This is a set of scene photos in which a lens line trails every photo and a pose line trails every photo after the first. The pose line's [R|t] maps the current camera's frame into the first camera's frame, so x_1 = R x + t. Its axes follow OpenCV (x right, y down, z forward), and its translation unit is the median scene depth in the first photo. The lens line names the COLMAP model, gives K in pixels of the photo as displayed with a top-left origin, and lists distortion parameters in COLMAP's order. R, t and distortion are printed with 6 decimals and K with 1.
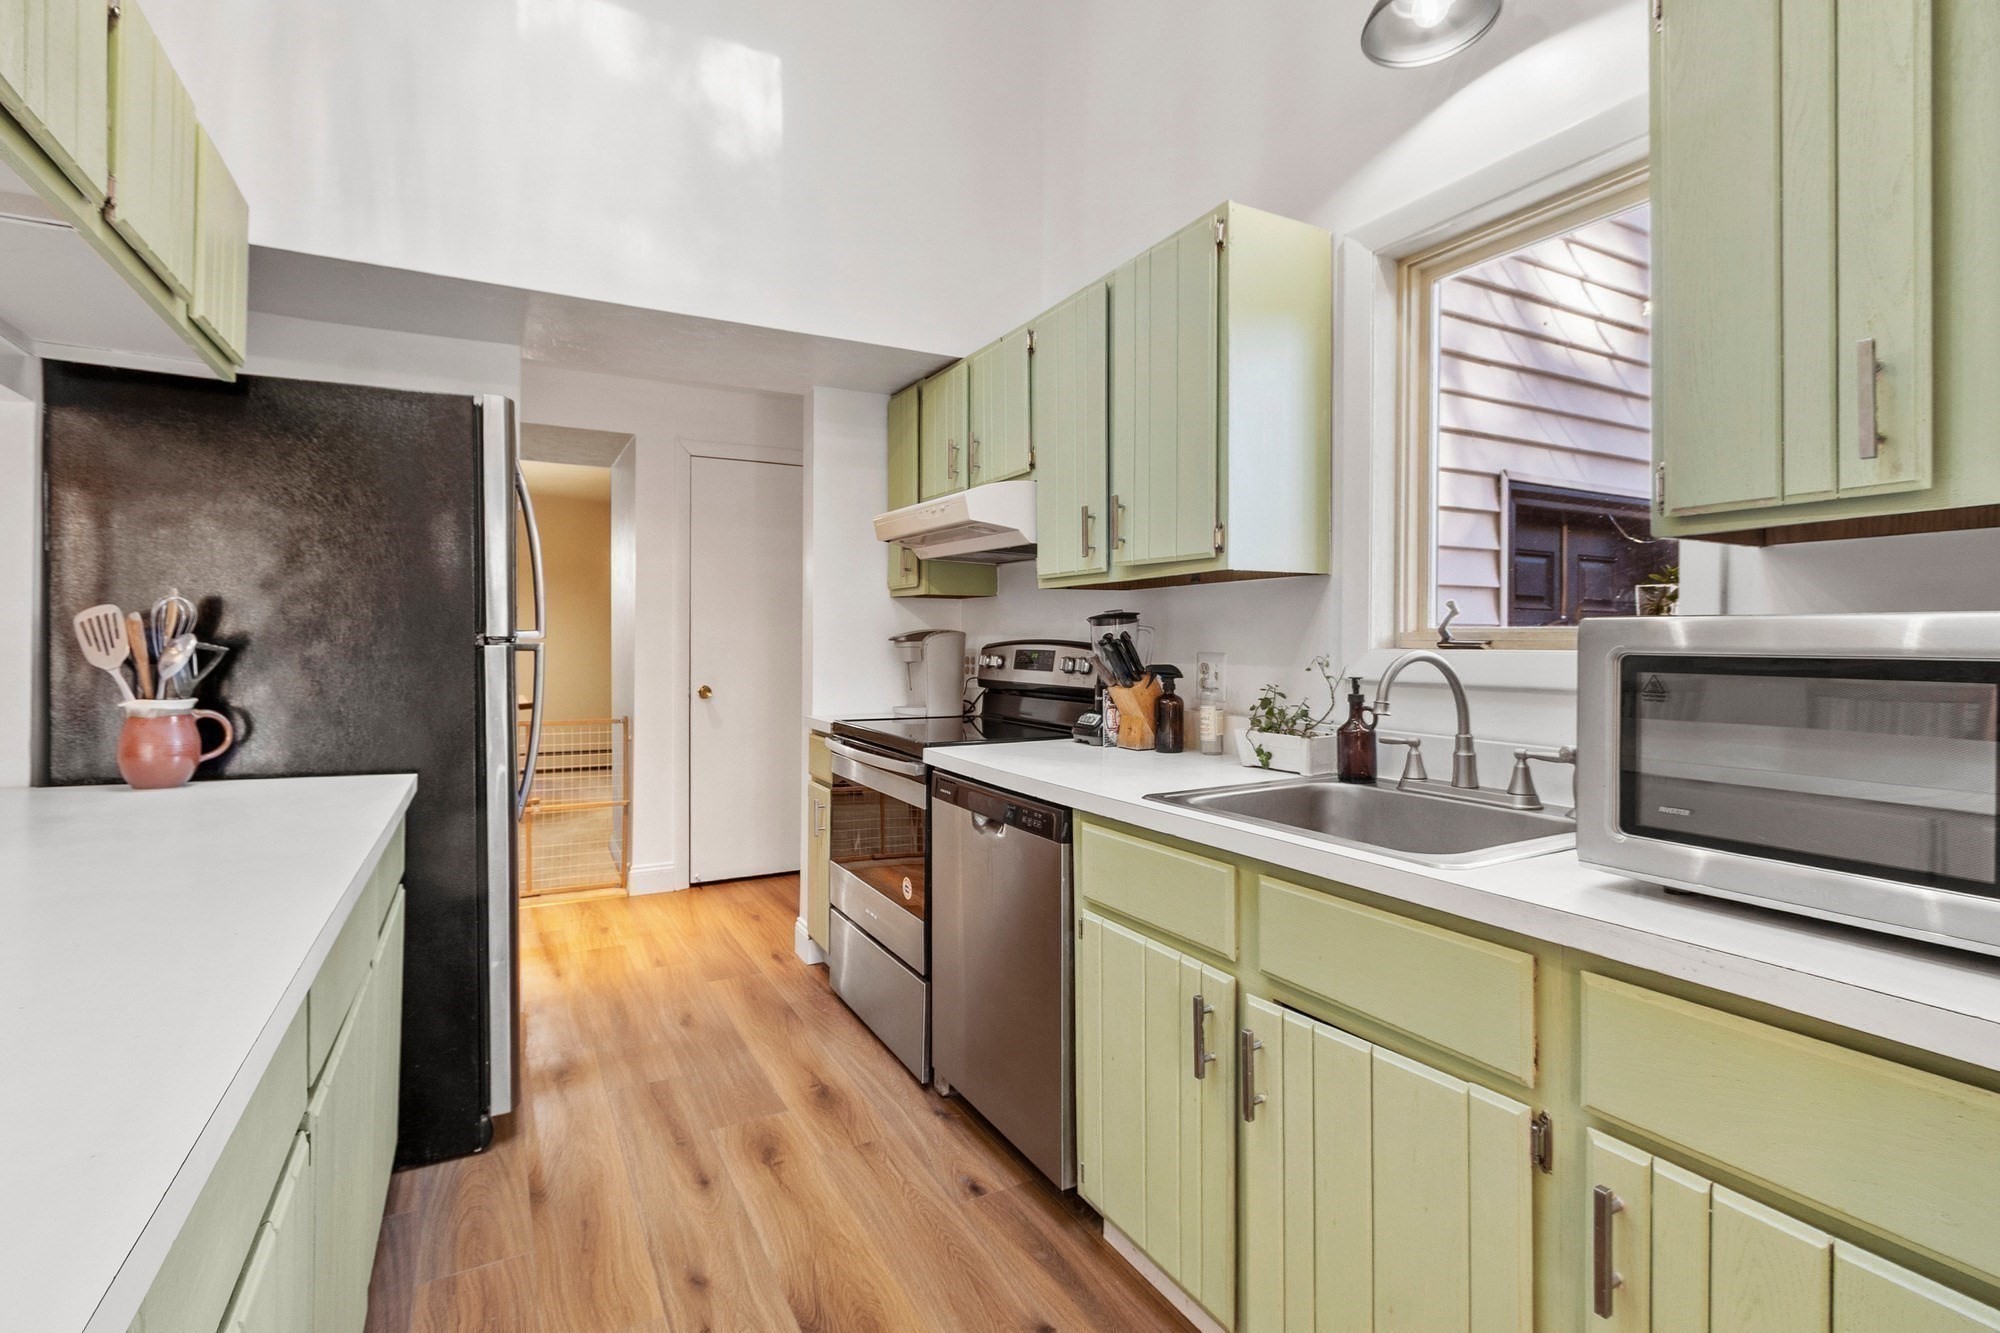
lens RADIAL K [[924.9, 0, 993.0], [0, 924.9, 650.0], [0, 0, 1]] dist [0.001156, 0.000550]
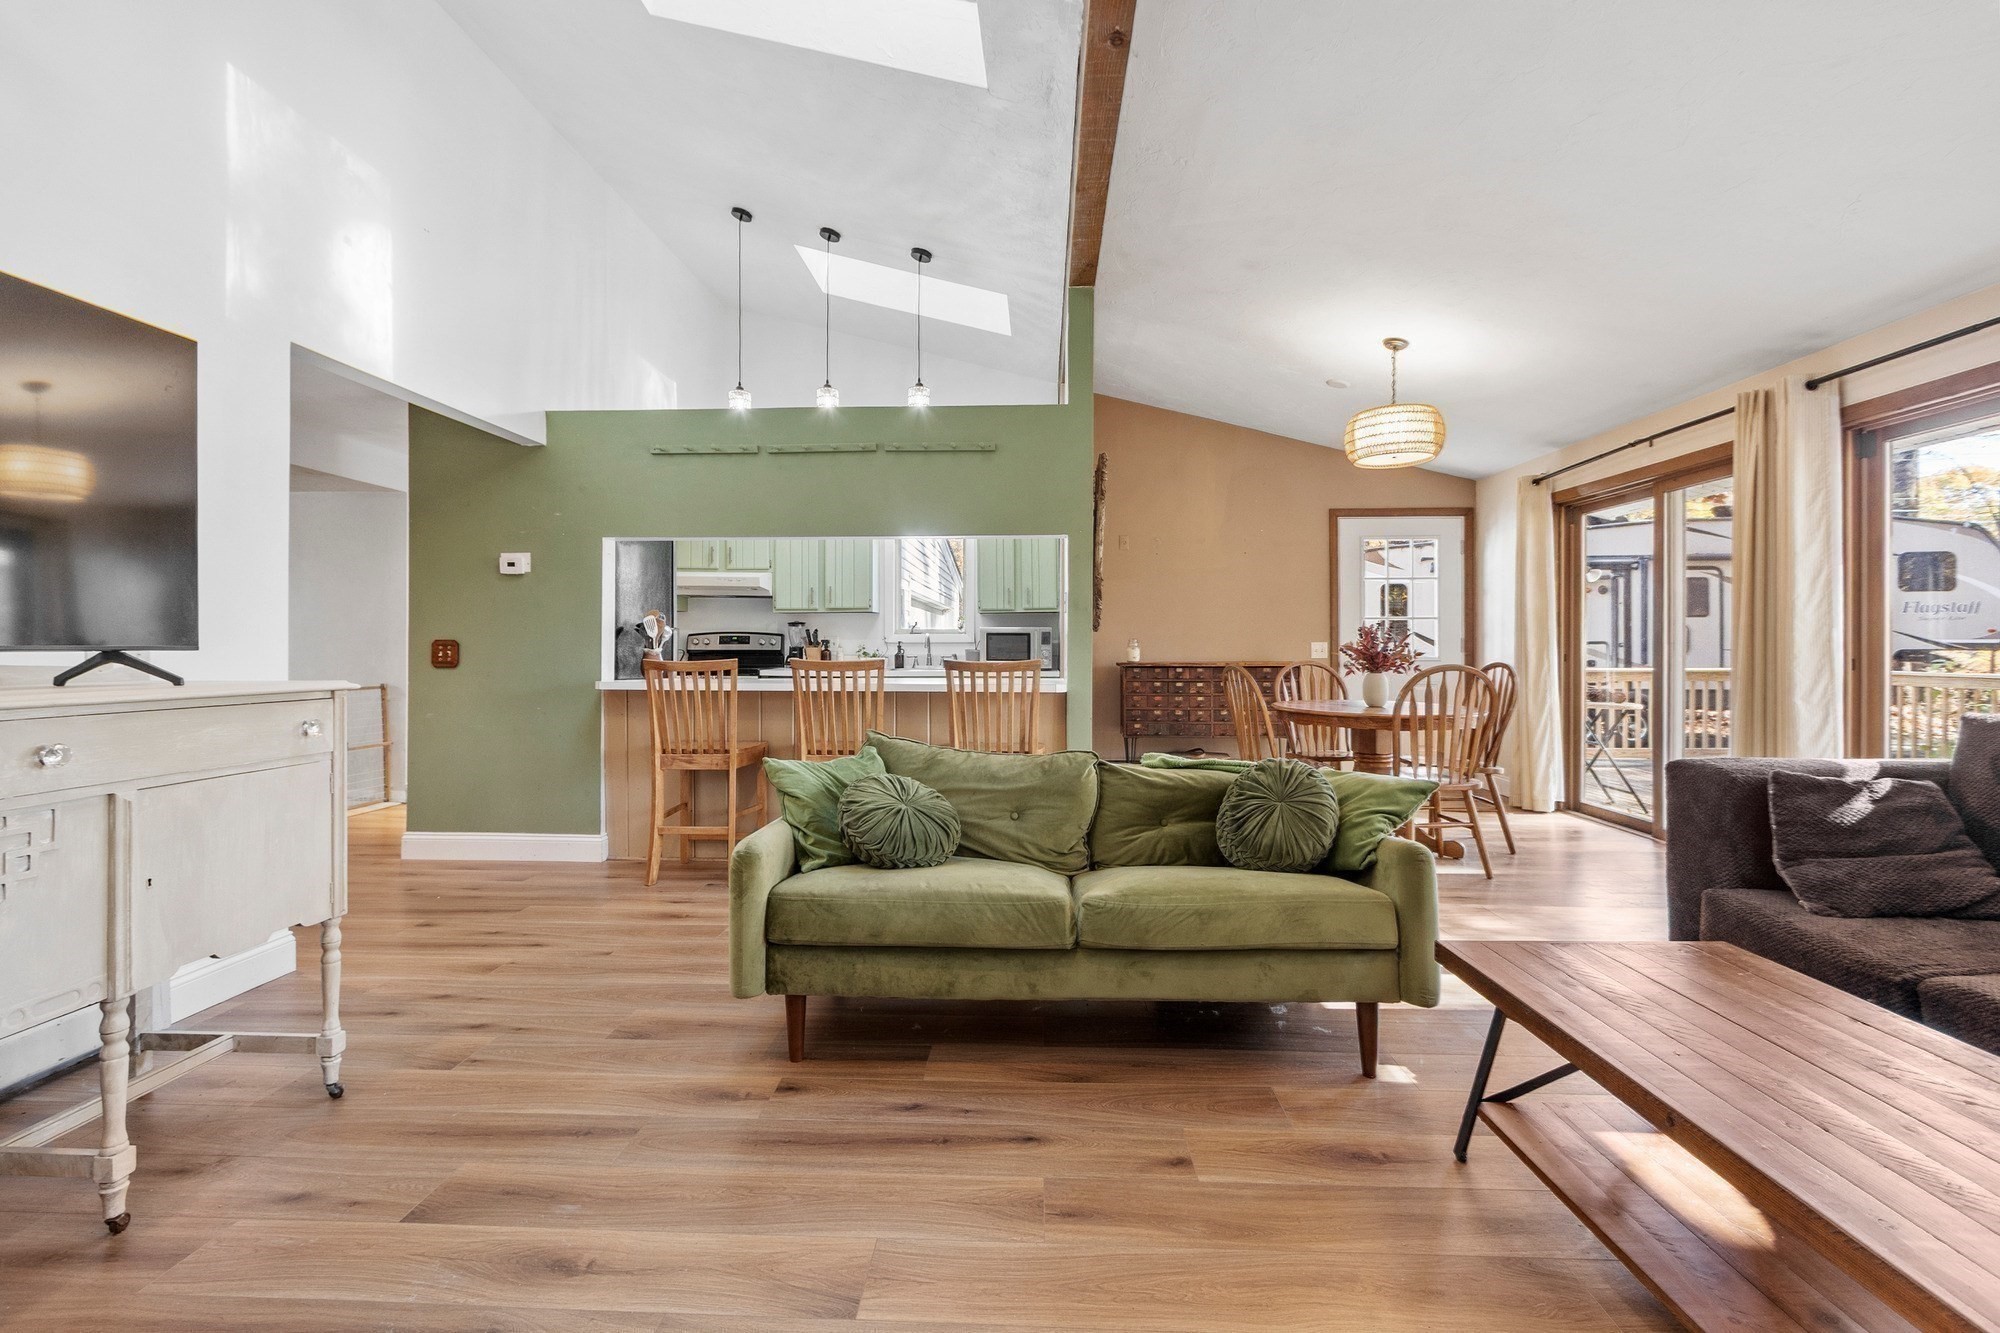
lens RADIAL K [[924.9, 0, 993.0], [0, 924.9, 650.0], [0, 0, 1]] dist [0.001156, 0.000550]
pose [[0.522662, -0.008817, 0.852494, -2.527439], [0.010056, 0.999941, 0.004176, 0.051071], [-0.852481, 0.006390, 0.522720, -1.264851]]
